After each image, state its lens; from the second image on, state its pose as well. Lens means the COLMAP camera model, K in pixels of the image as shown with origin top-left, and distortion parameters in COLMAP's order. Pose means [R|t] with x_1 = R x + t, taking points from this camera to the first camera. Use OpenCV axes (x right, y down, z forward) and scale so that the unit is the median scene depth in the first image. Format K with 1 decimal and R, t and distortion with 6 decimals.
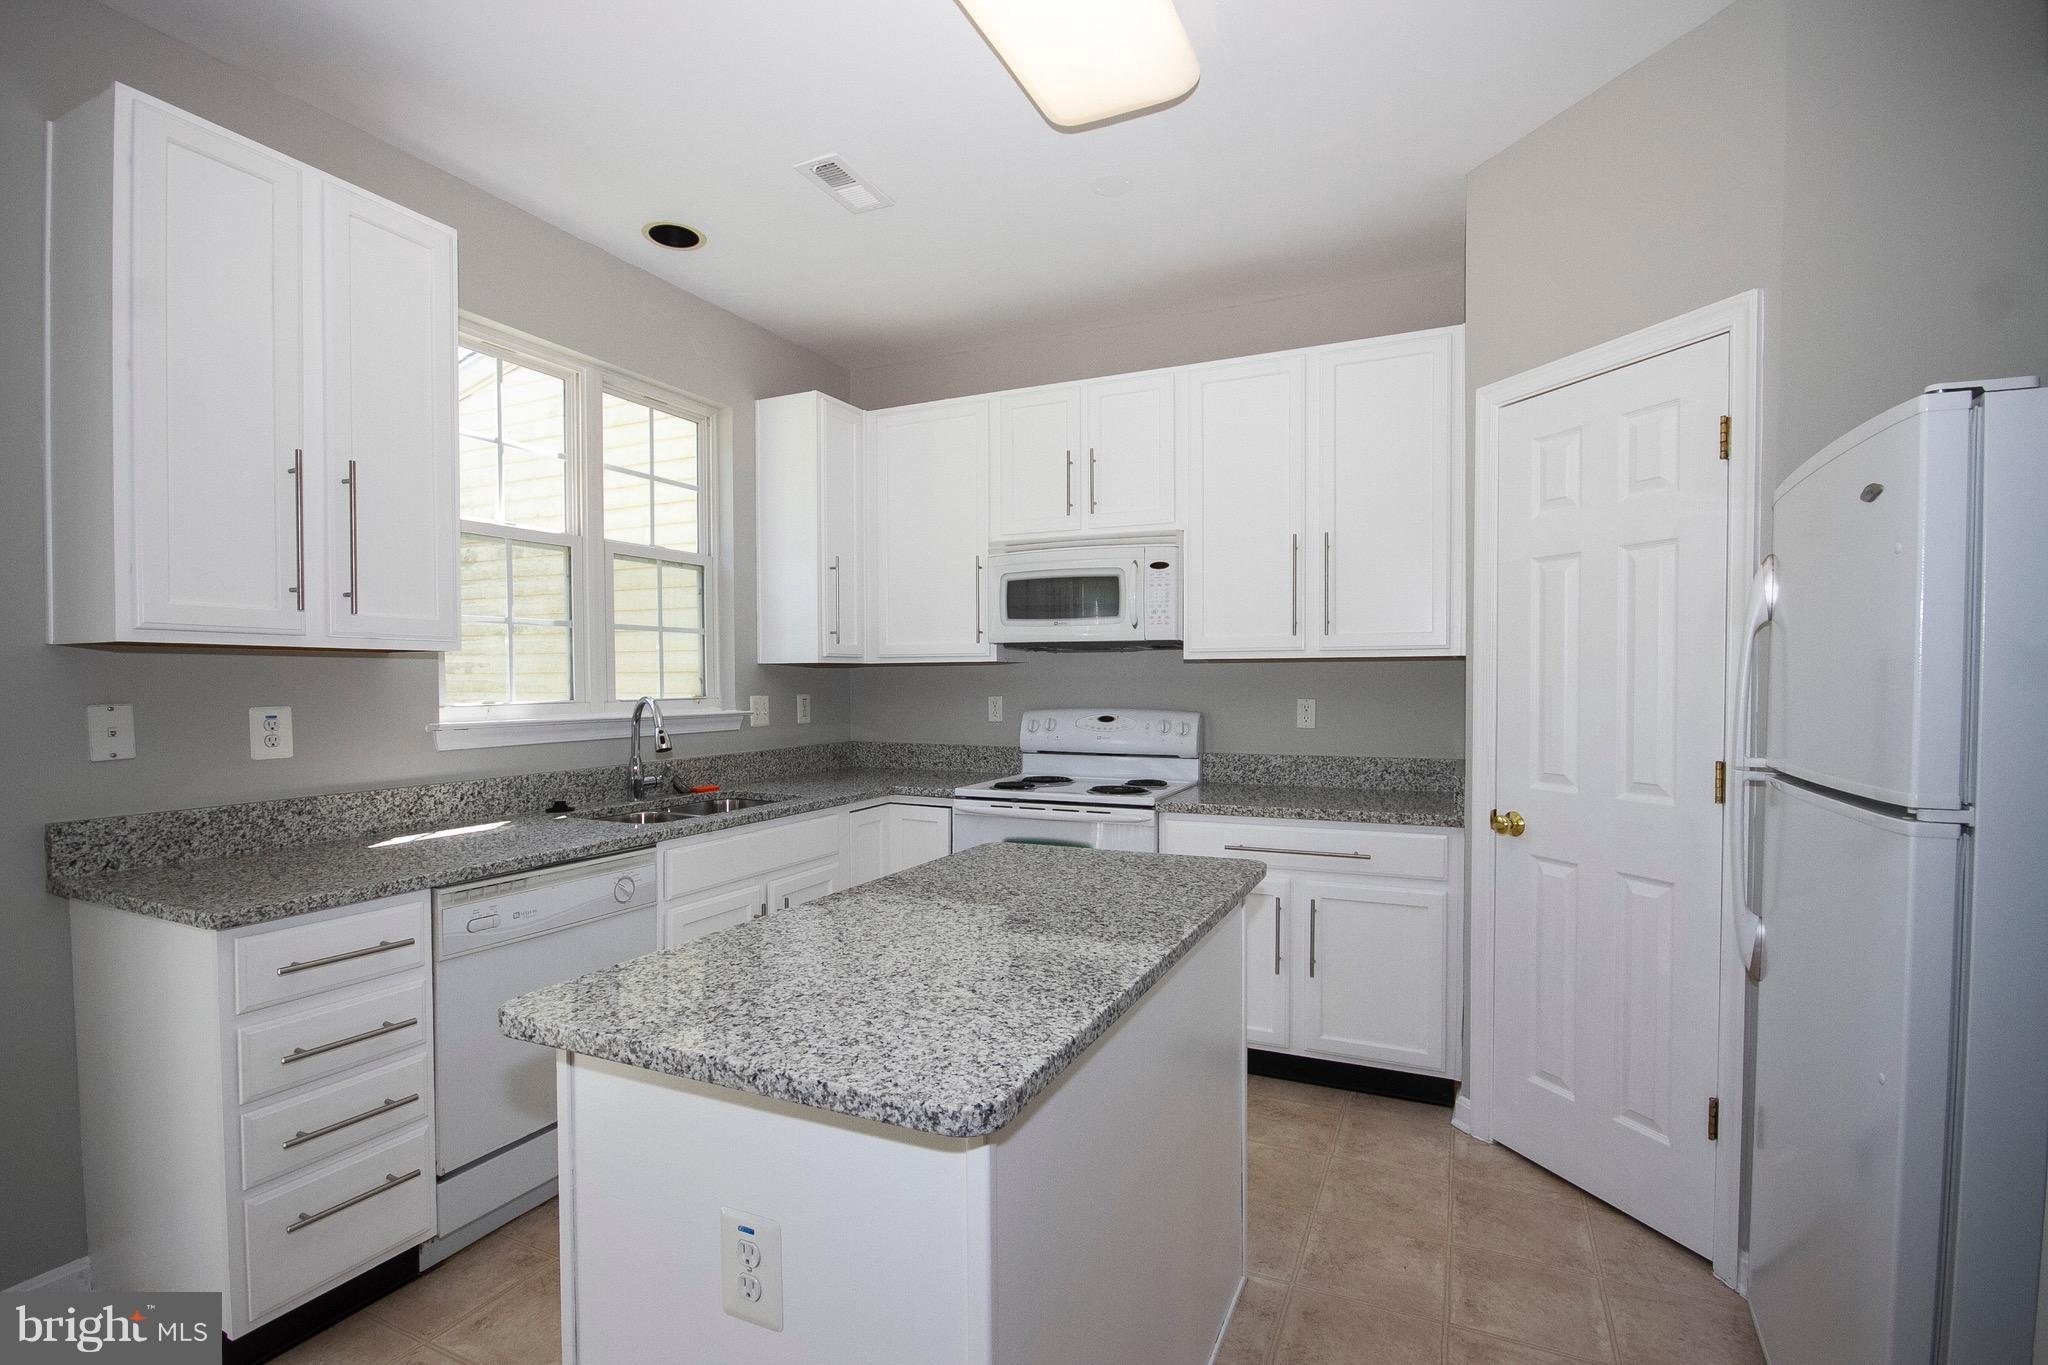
lens RADIAL K [[981.1, 0, 967.4], [0, 981.1, 691.6], [0, 0, 1]] dist [-0.012126, -0.000419]
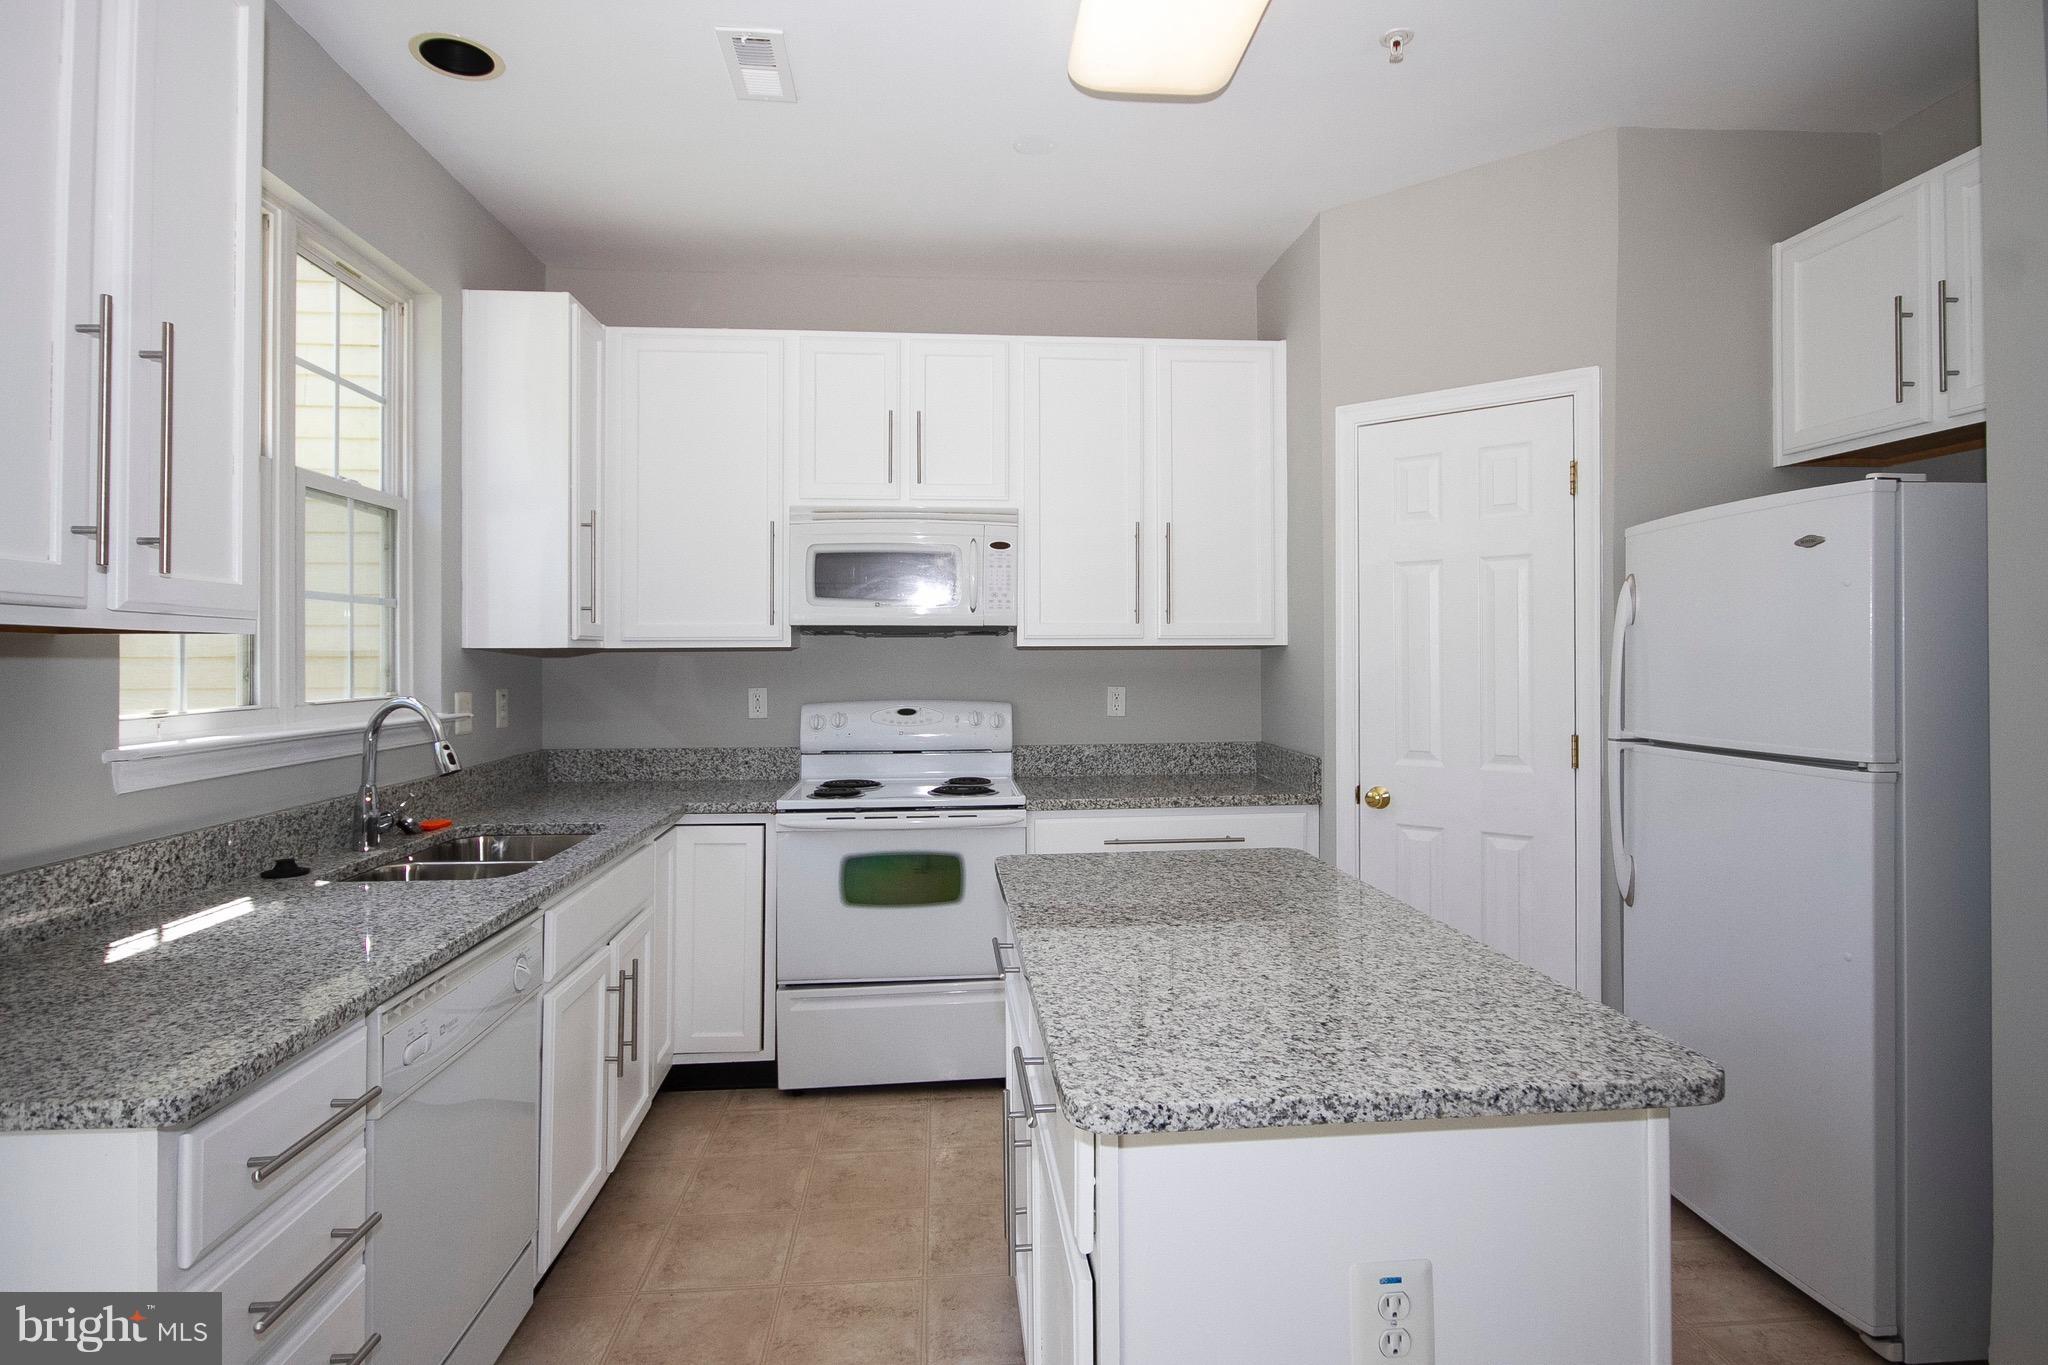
lens RADIAL K [[1123.9, 0, 1029.4], [0, 1123.9, 636.3], [0, 0, 1]] dist [-0.014116, 0.016175]
pose [[0.851046, 0.009729, 0.525002, -0.385160], [0.007788, 0.999485, -0.031145, -0.010364], [-0.525034, 0.030595, 0.850531, 0.091656]]
